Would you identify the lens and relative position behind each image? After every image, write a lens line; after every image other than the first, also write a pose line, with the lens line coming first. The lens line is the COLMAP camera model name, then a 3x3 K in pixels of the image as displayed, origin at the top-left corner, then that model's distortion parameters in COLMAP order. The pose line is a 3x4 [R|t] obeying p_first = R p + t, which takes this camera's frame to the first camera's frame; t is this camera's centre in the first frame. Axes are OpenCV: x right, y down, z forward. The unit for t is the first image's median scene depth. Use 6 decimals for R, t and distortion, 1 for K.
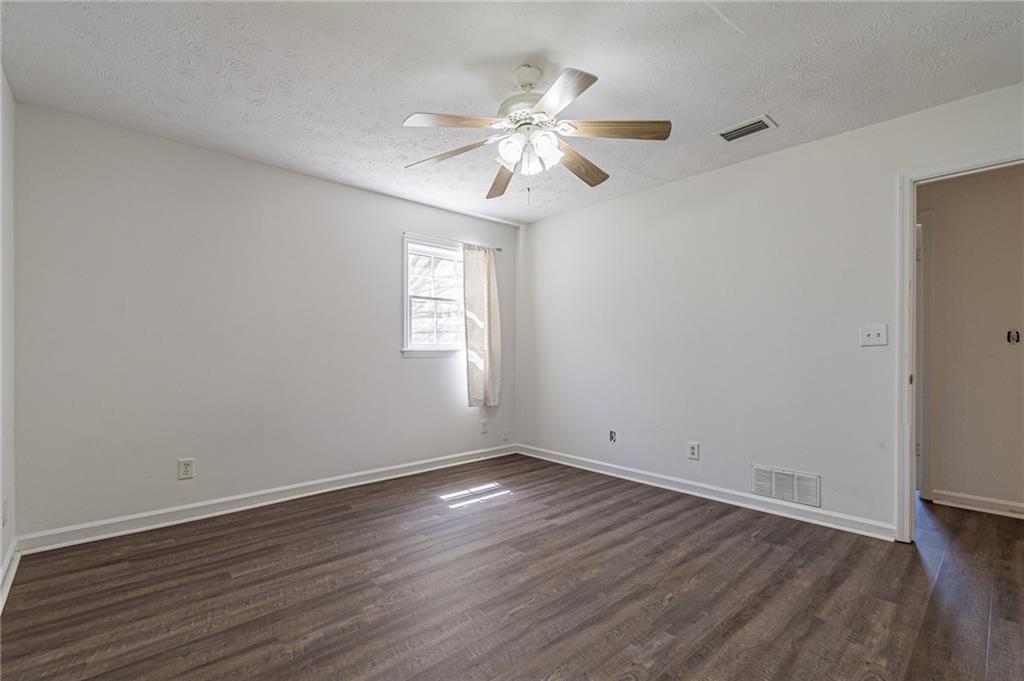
lens RADIAL K [[453.2, 0, 495.7], [0, 453.2, 357.0], [0, 0, 1]] dist [-0.000559, -0.000078]
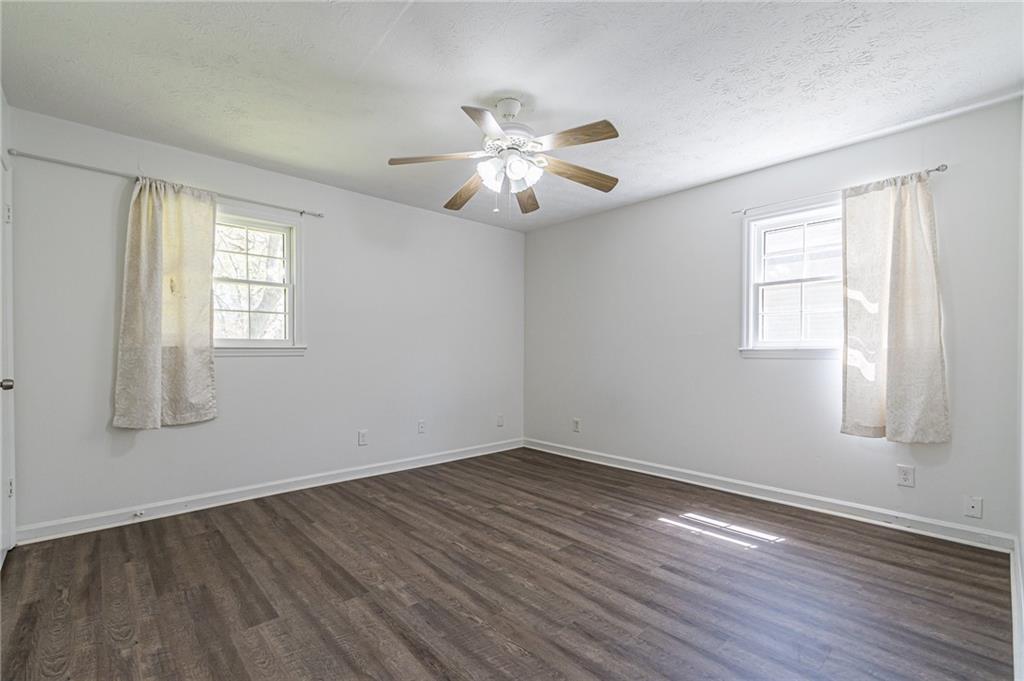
lens RADIAL K [[453.2, 0, 495.7], [0, 453.2, 357.0], [0, 0, 1]] dist [-0.000559, -0.000078]
pose [[0.004595, 0.013827, -0.999894, 0.750031], [-0.012545, 0.999827, 0.013768, -0.006926], [0.999911, 0.012481, 0.004768, 0.598885]]
